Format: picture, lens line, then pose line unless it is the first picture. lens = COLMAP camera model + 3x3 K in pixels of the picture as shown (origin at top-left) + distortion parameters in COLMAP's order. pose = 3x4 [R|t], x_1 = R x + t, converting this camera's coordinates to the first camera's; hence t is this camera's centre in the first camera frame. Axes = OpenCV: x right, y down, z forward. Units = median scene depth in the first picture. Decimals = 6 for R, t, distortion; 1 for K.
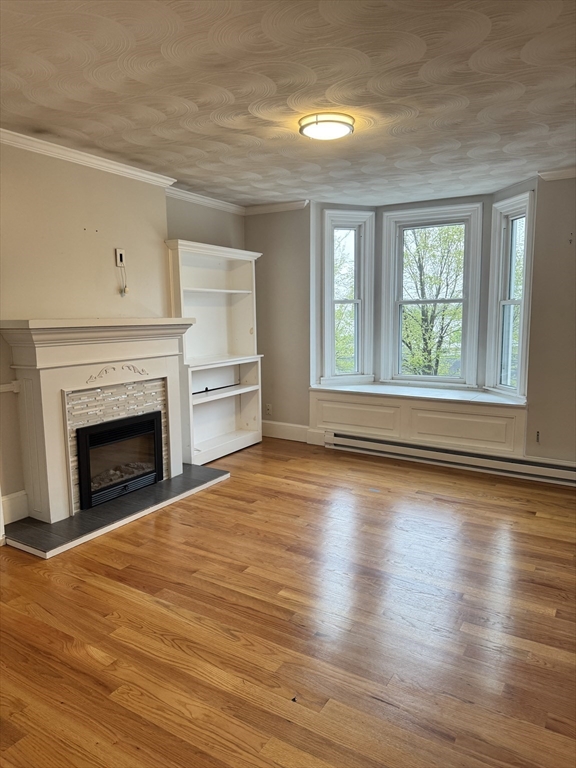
lens RADIAL K [[531.3, 0, 288.0], [0, 531.3, 384.0], [0, 0, 1]] dist [0.005193, -0.004664]
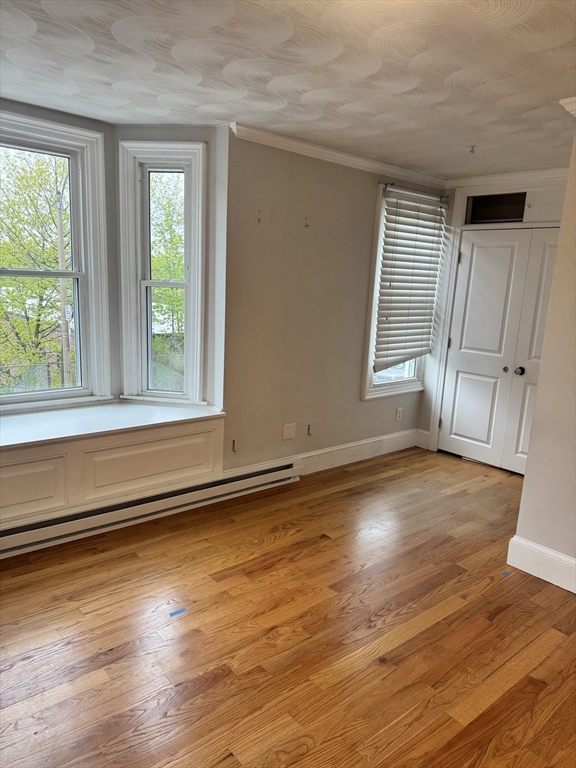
lens RADIAL K [[531.3, 0, 288.0], [0, 531.3, 384.0], [0, 0, 1]] dist [0.005193, -0.004664]
pose [[0.318060, -0.166517, 0.933333, -0.262826], [0.077368, 0.985730, 0.149499, -0.111321], [-0.944908, 0.024661, 0.326404, 0.579353]]
